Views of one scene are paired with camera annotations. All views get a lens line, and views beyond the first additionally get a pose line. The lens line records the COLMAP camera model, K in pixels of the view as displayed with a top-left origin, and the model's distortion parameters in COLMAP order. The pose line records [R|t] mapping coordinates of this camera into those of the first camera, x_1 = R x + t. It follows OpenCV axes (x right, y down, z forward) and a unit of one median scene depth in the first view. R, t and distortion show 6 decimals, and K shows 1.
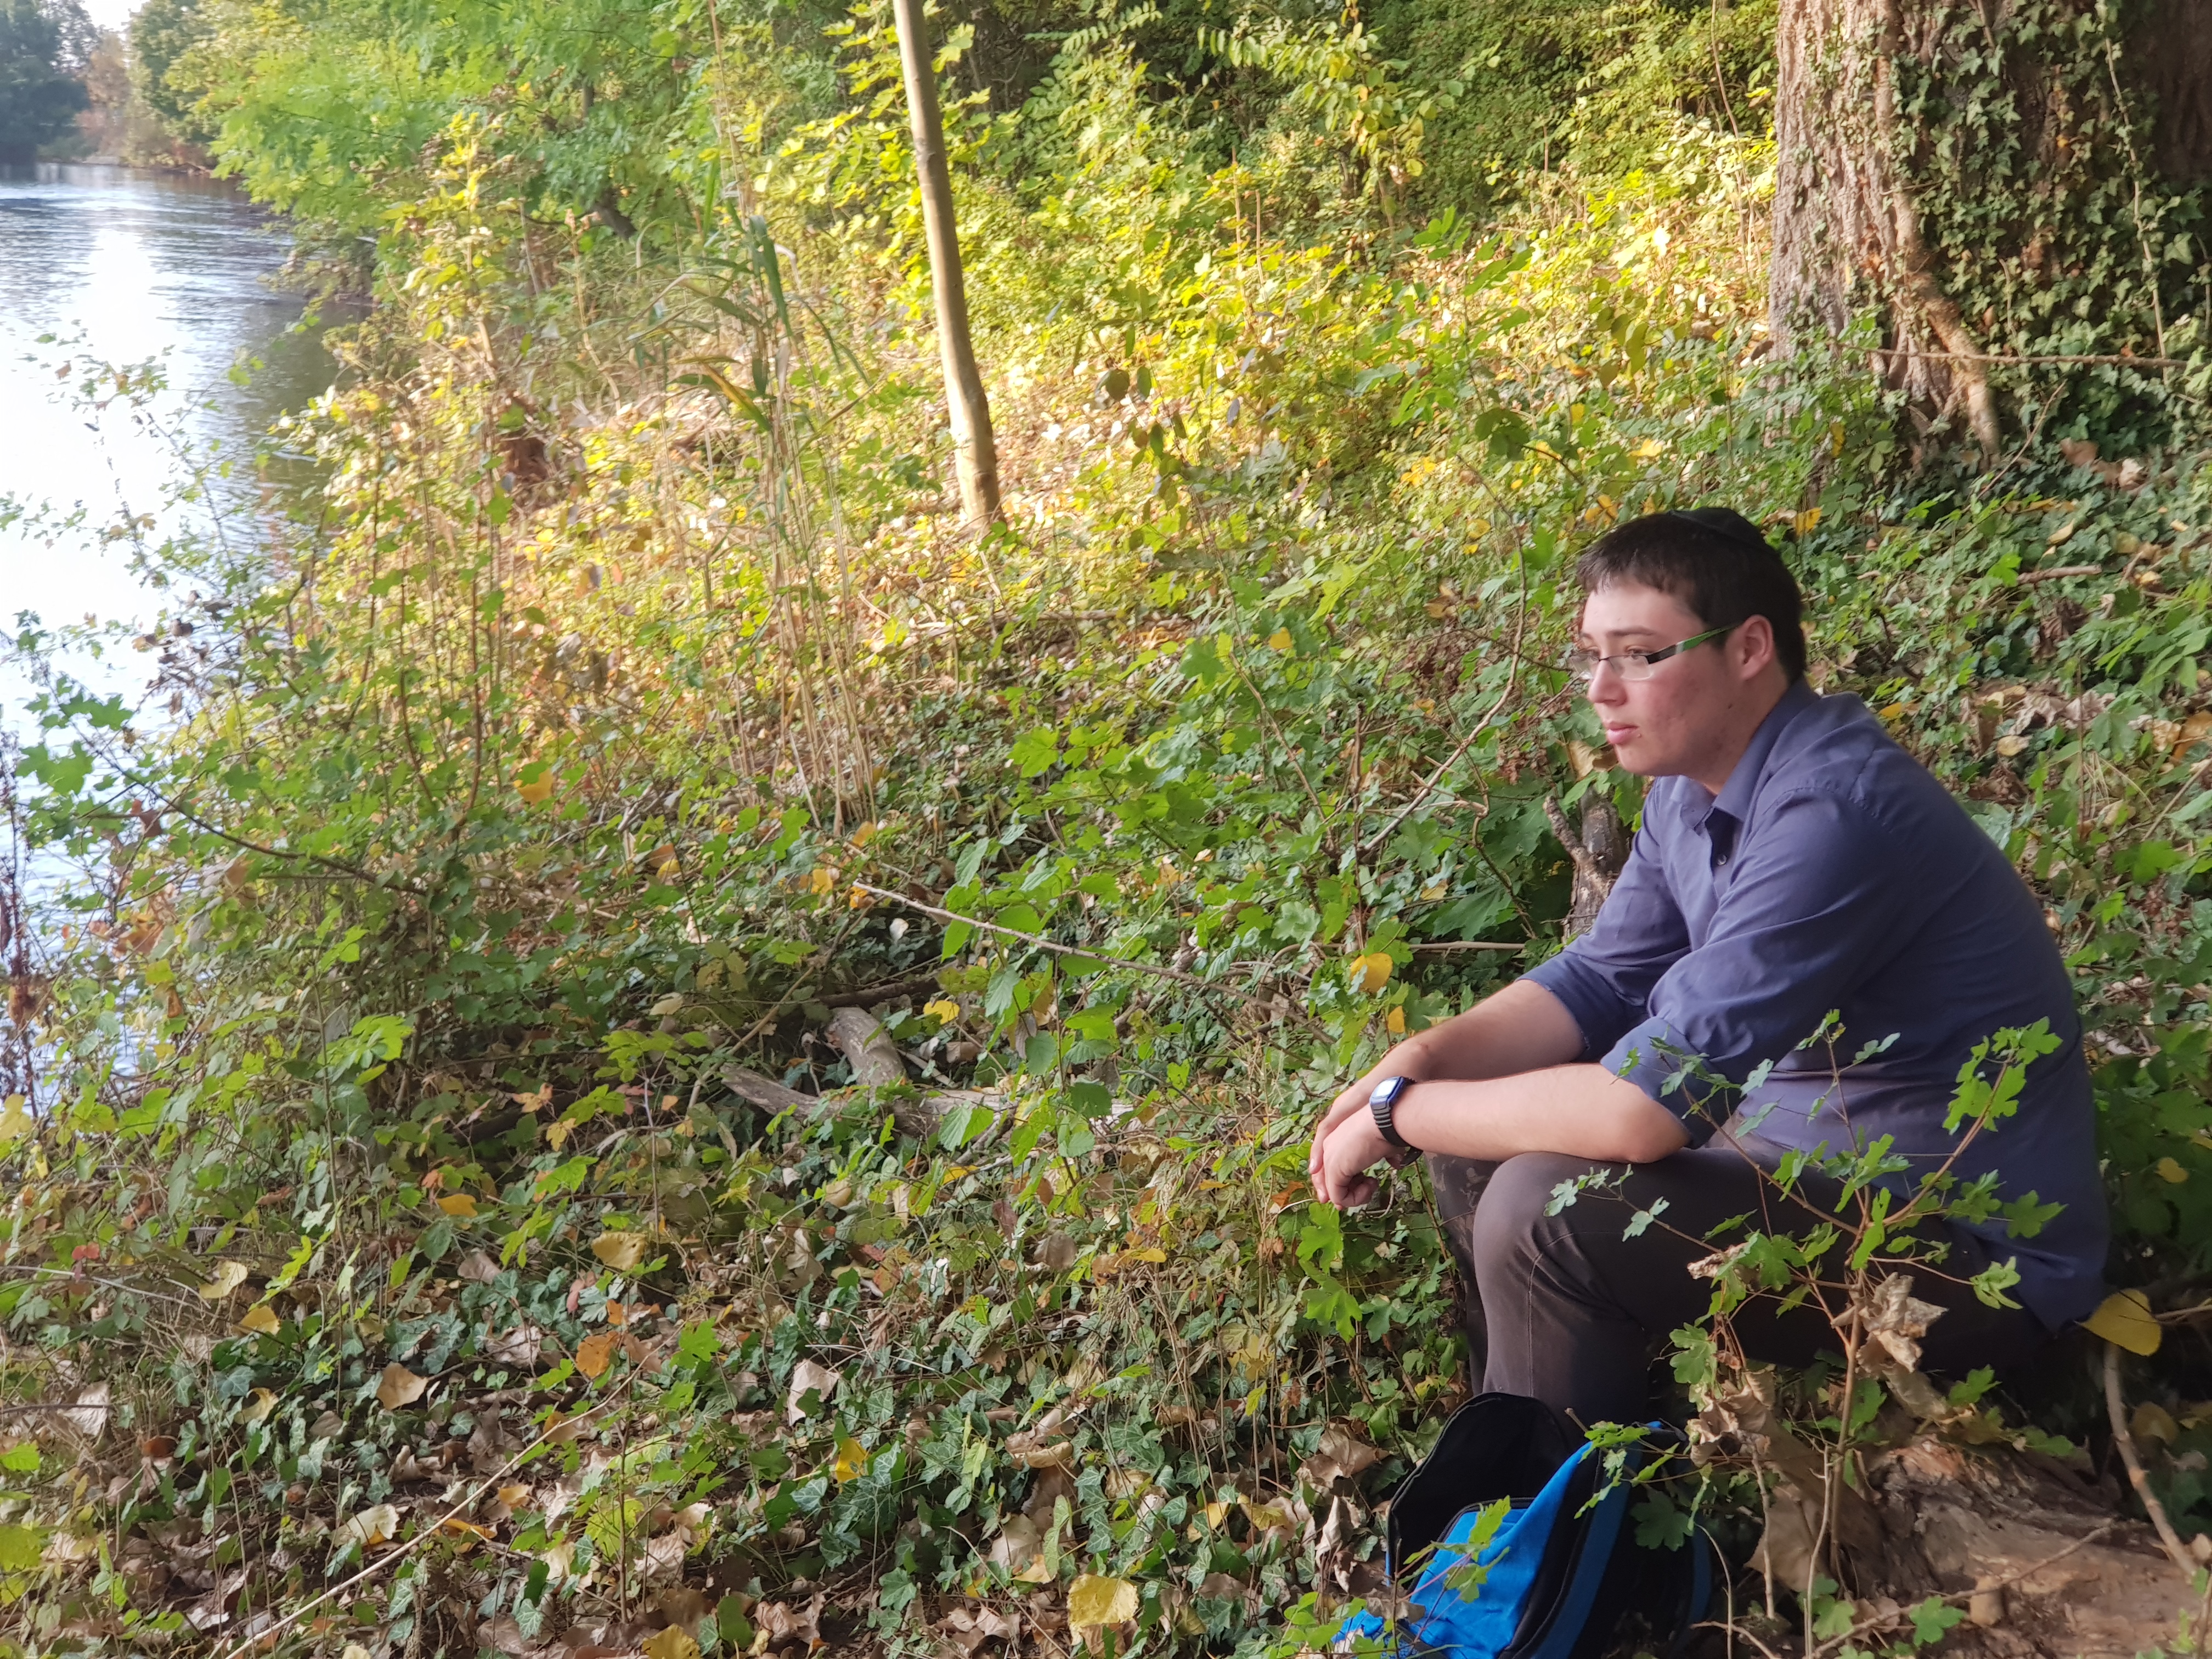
lens RADIAL K [[3326.8, 0, 1152.6], [0, 3326.8, 837.4], [0, 0, 1]] dist [0.149377, -0.522432]
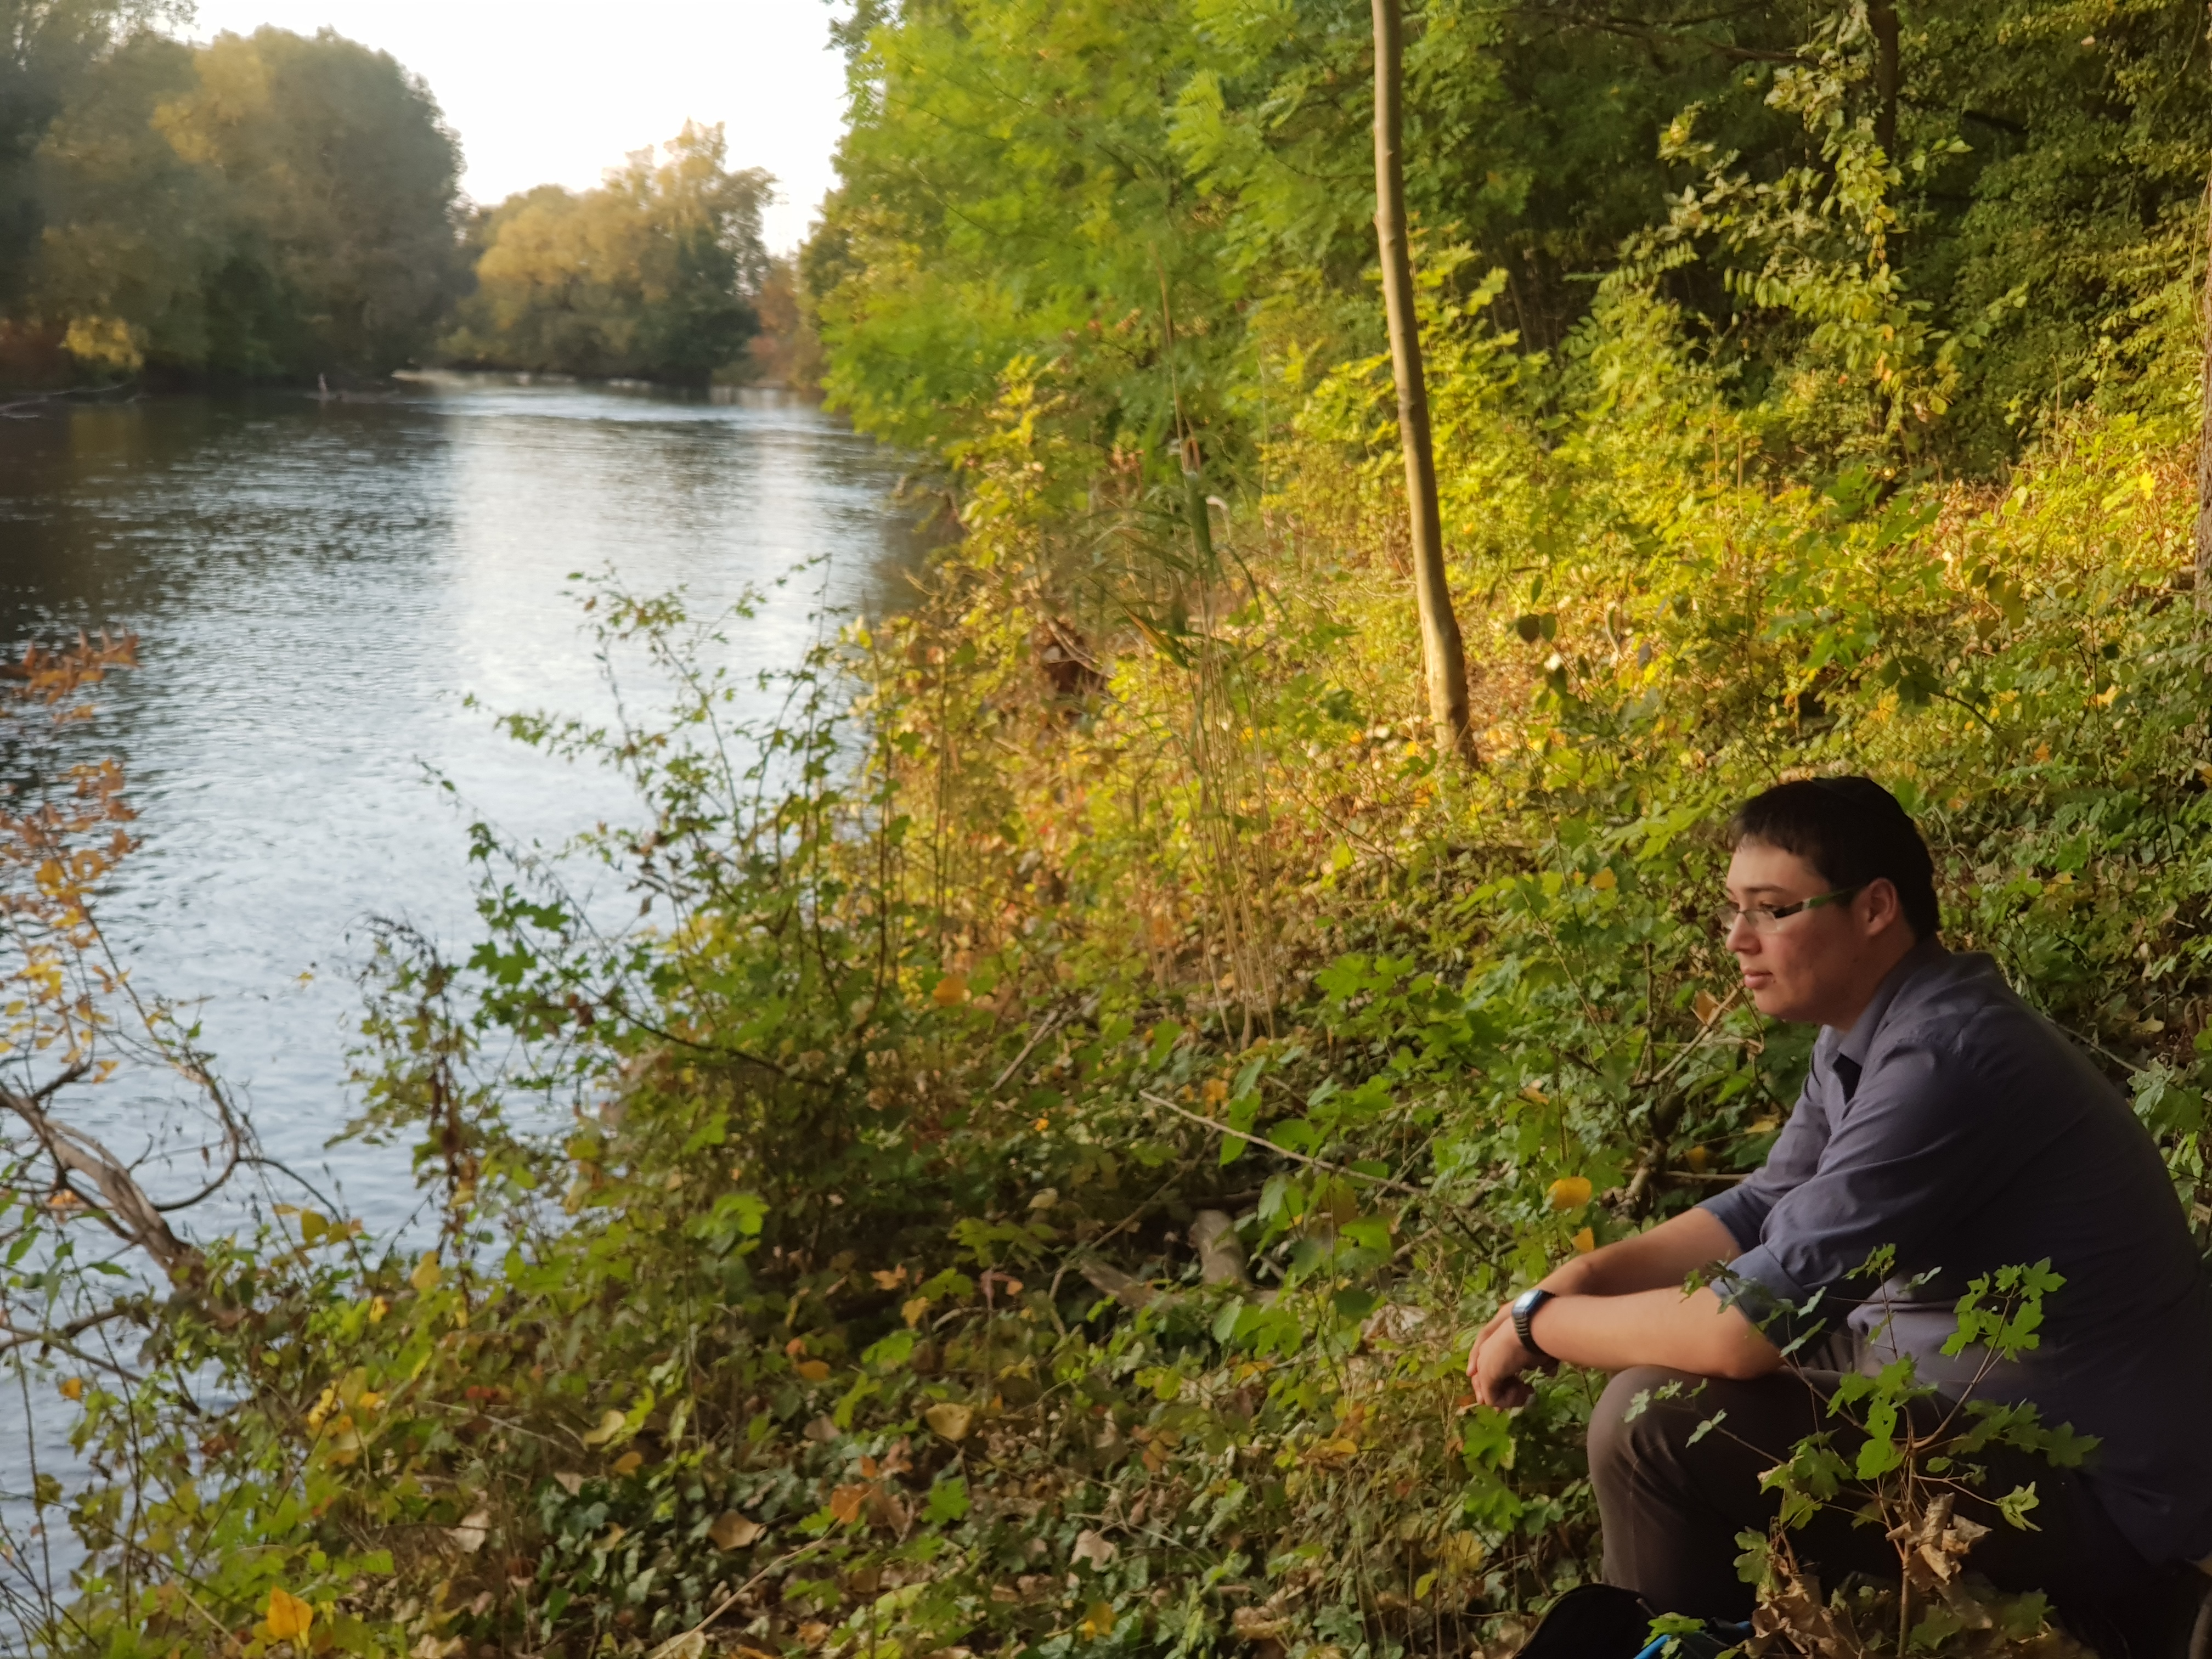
lens RADIAL K [[3350.4, 0, 1106.0], [0, 3350.4, 829.5], [0, 0, 1]] dist [0.142507, -0.418411]
pose [[0.980299, 0.025382, -0.195879, 0.072984], [-0.038325, 0.997304, -0.062573, -0.001887], [0.193763, 0.068847, 0.978630, -0.058172]]
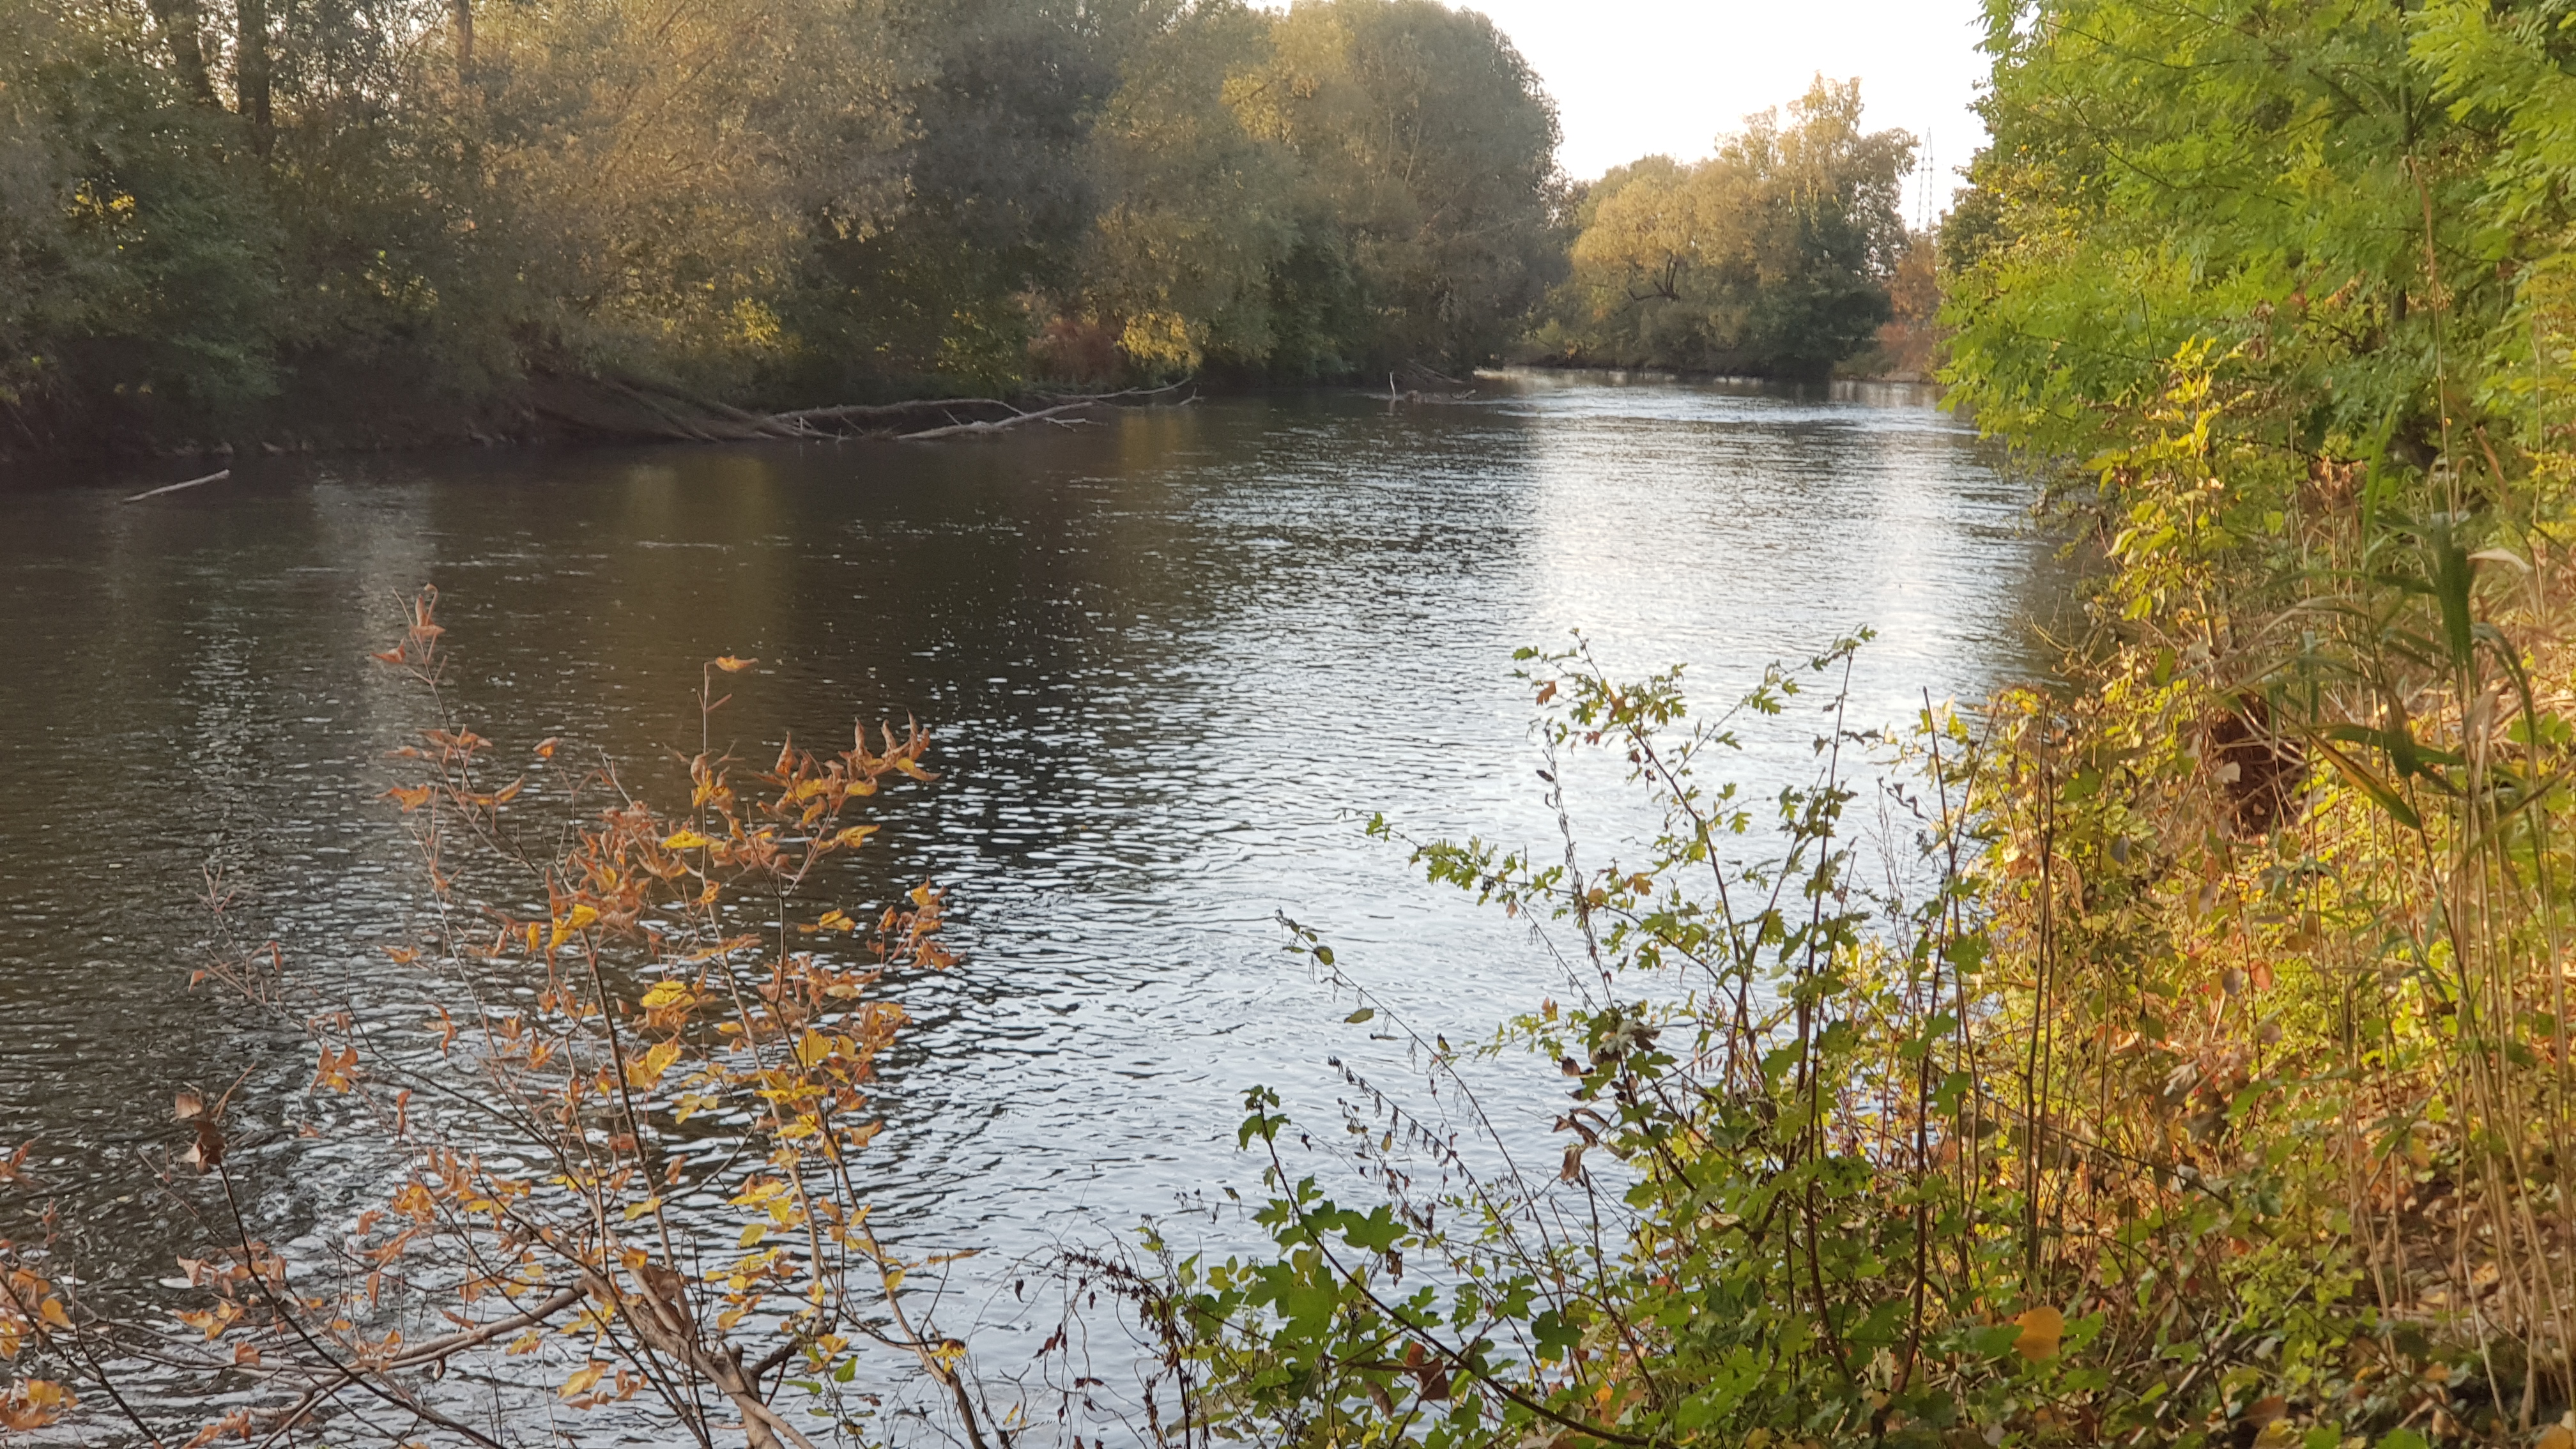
lens RADIAL K [[3814.6, 0, 1286.2], [0, 3814.6, 770.4], [0, 0, 1]] dist [0.176678, -0.078582]
pose [[0.897542, 0.040434, -0.439072, 0.020637], [-0.082323, 0.993644, -0.076778, -0.053780], [0.433177, 0.105057, 0.895165, 0.194357]]
